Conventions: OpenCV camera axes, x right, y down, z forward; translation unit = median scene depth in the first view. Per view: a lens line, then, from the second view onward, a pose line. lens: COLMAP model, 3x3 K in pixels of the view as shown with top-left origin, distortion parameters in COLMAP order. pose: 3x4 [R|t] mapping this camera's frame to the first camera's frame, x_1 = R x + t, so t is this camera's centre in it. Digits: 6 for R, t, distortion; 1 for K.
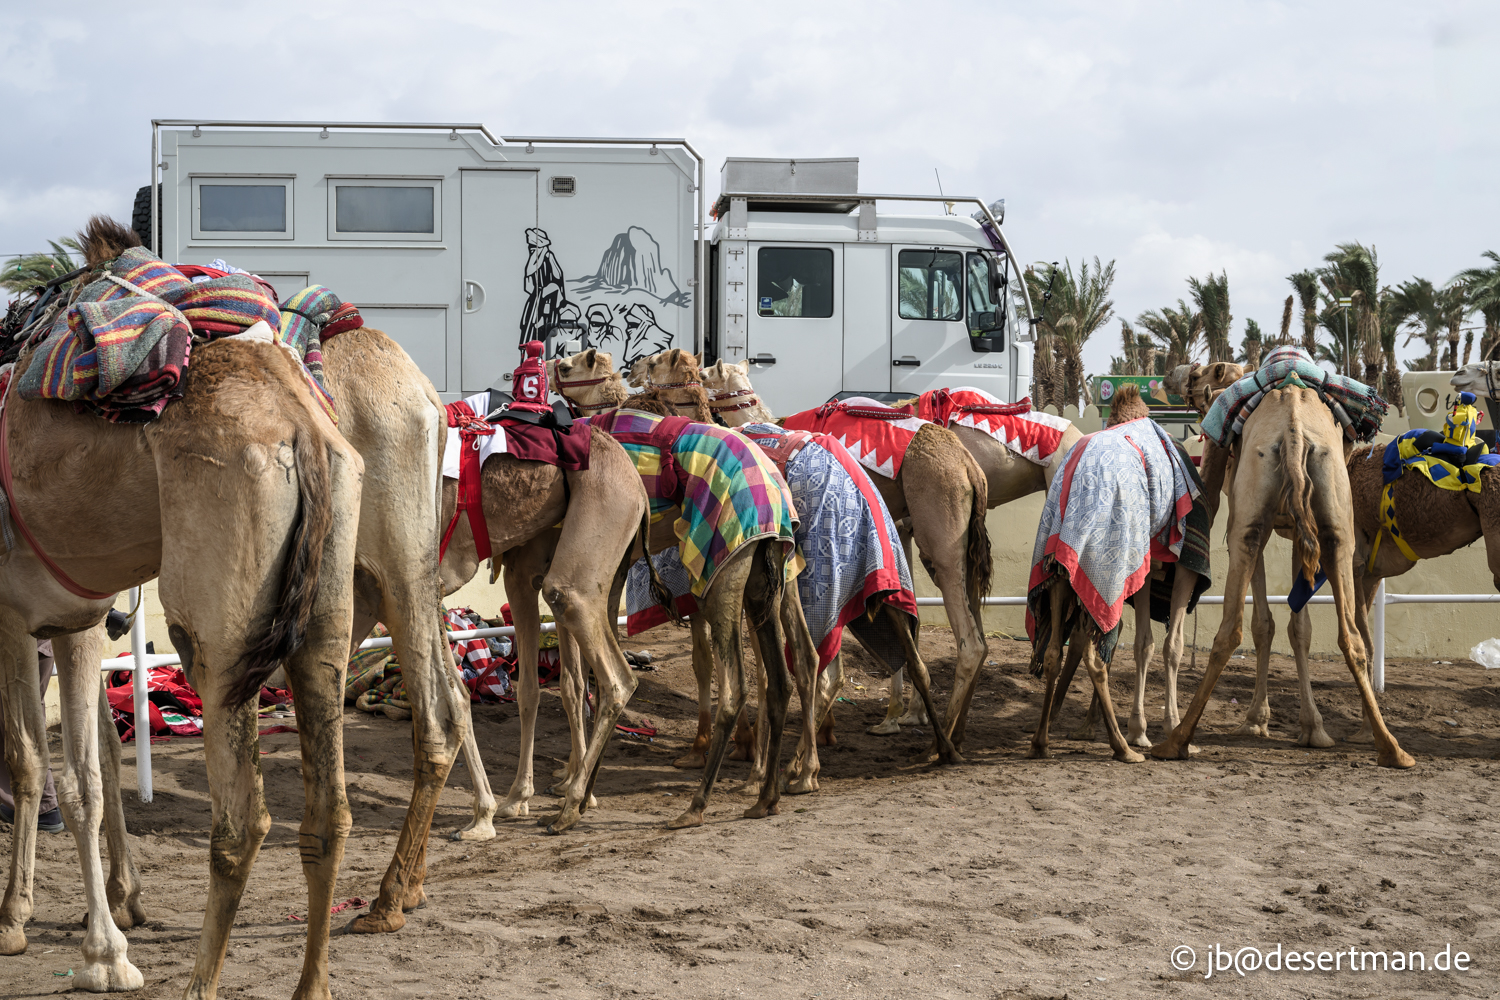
lens RADIAL K [[2355.9, 0, 750.0], [0, 2355.9, 500.0], [0, 0, 1]] dist [-0.010565, 0.019077]
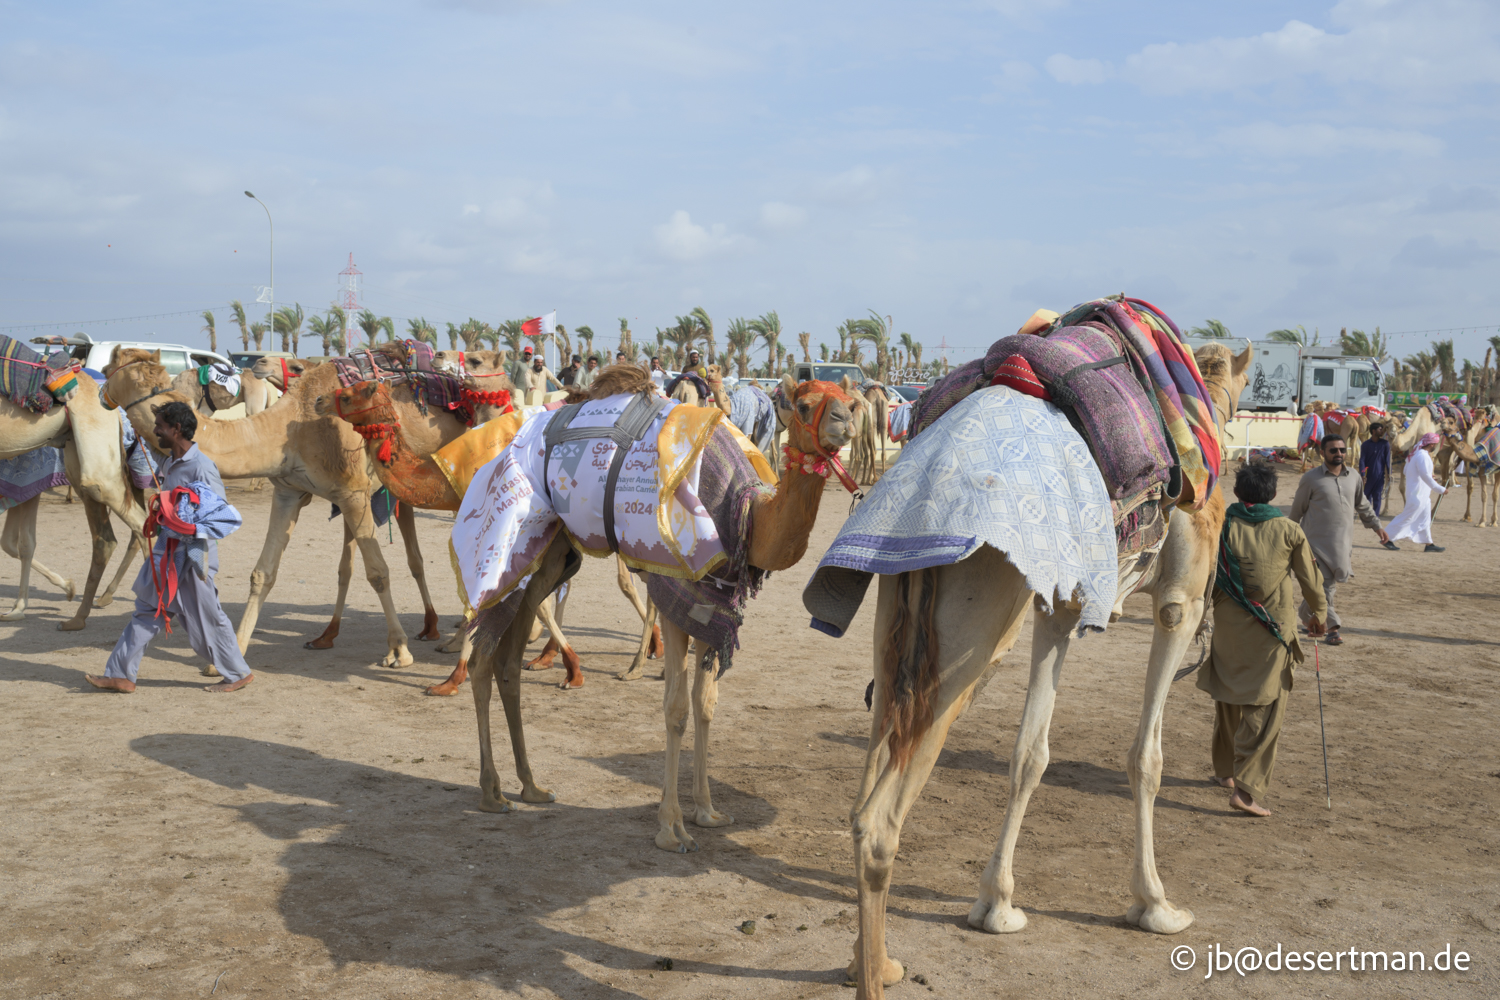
lens RADIAL K [[1491.0, 0, 750.0], [0, 1491.0, 500.0], [0, 0, 1]] dist [0.015092, 0.031189]
pose [[0.970617, 0.044862, -0.236410, -0.319340], [-0.036279, 0.998519, 0.040535, 0.050798], [0.237878, -0.030767, 0.970808, -1.742250]]
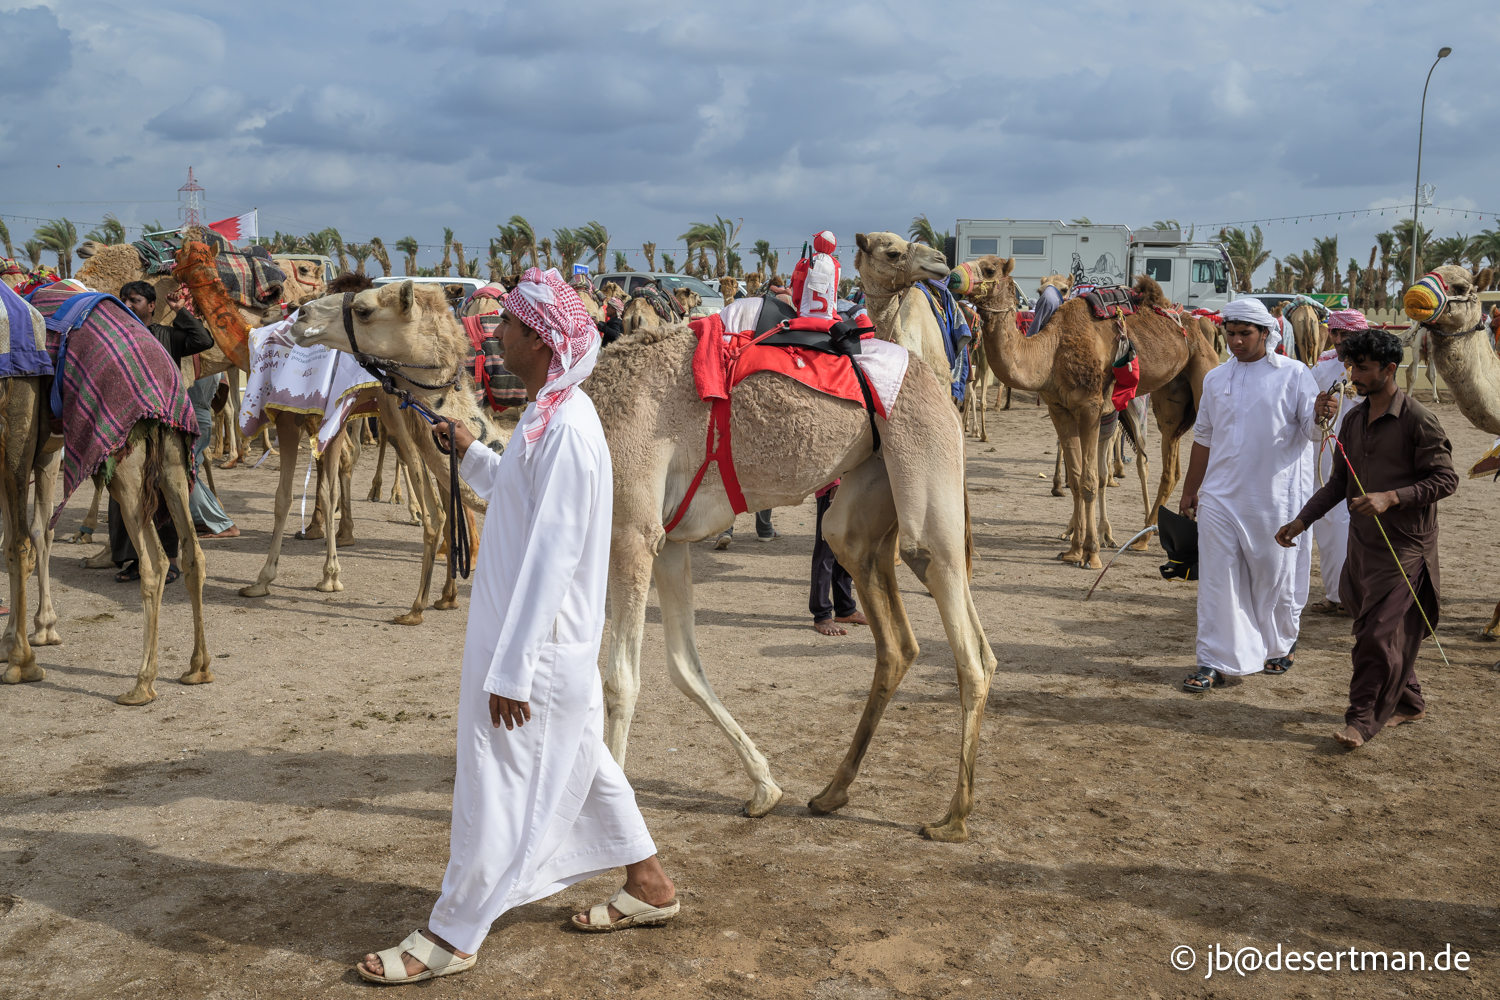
lens RADIAL K [[1490.8, 0, 750.0], [0, 1490.8, 500.0], [0, 0, 1]] dist [0.010604, -0.002978]
pose [[0.983831, 0.032461, -0.176134, -0.153259], [-0.016193, 0.995532, 0.093022, 0.035415], [0.178366, -0.088665, 0.979961, -1.052727]]
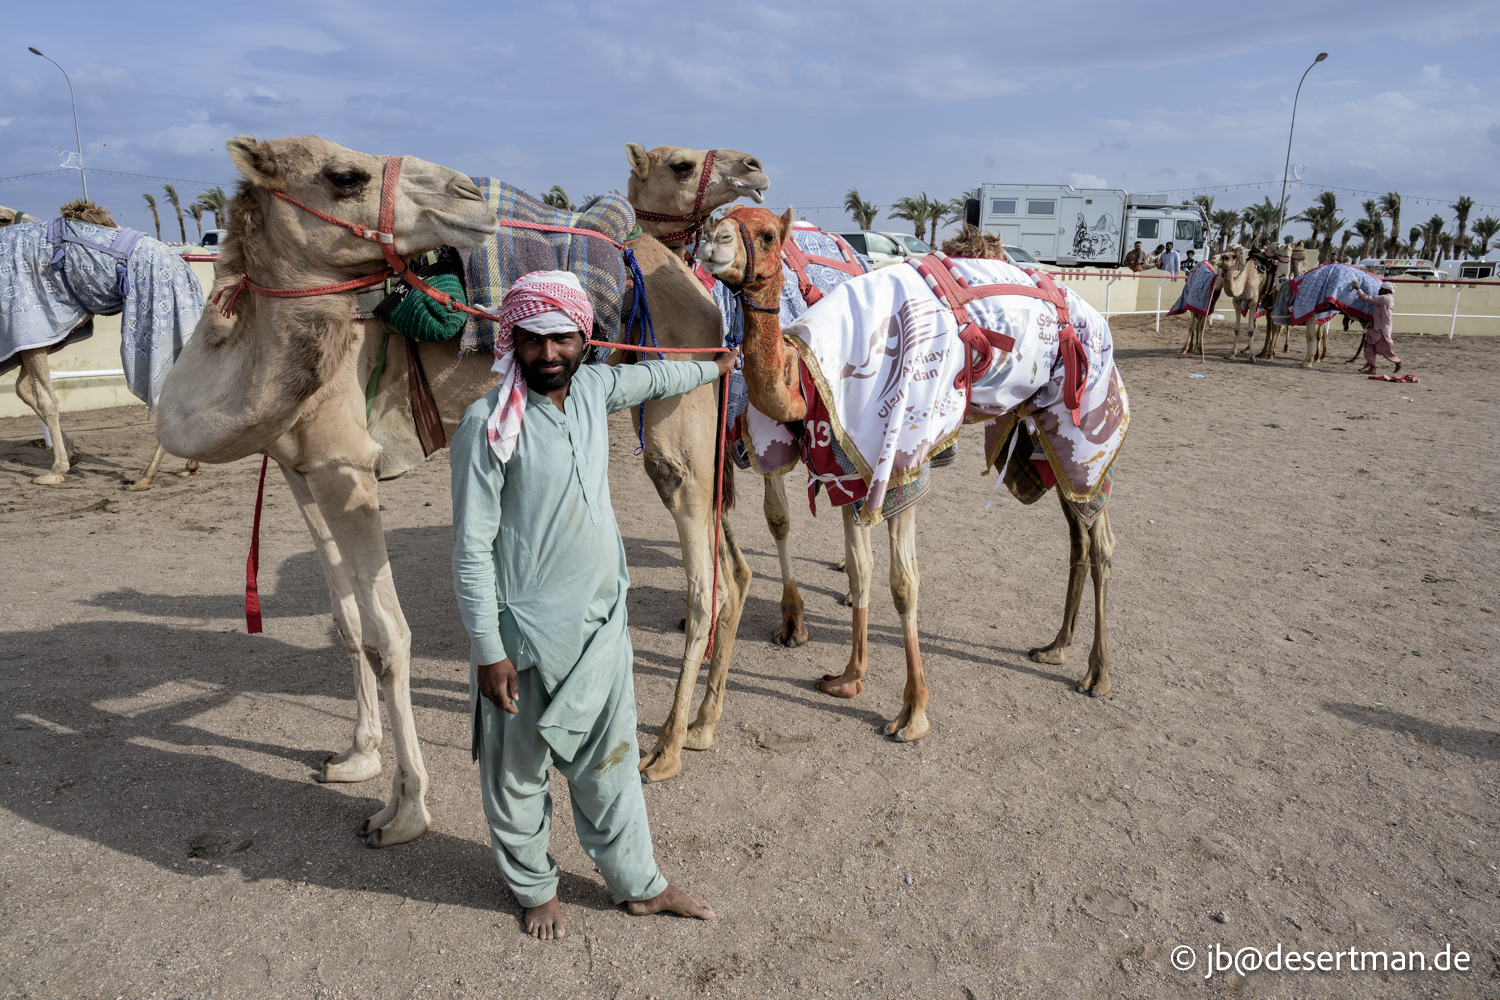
lens RADIAL K [[985.0, 0, 750.0], [0, 985.0, 500.0], [0, 0, 1]] dist [-0.003014, -0.001000]
pose [[0.991777, 0.045903, -0.119460, -0.399599], [-0.020561, 0.978485, 0.205290, 0.022190], [0.126313, -0.201145, 0.971383, -0.693729]]
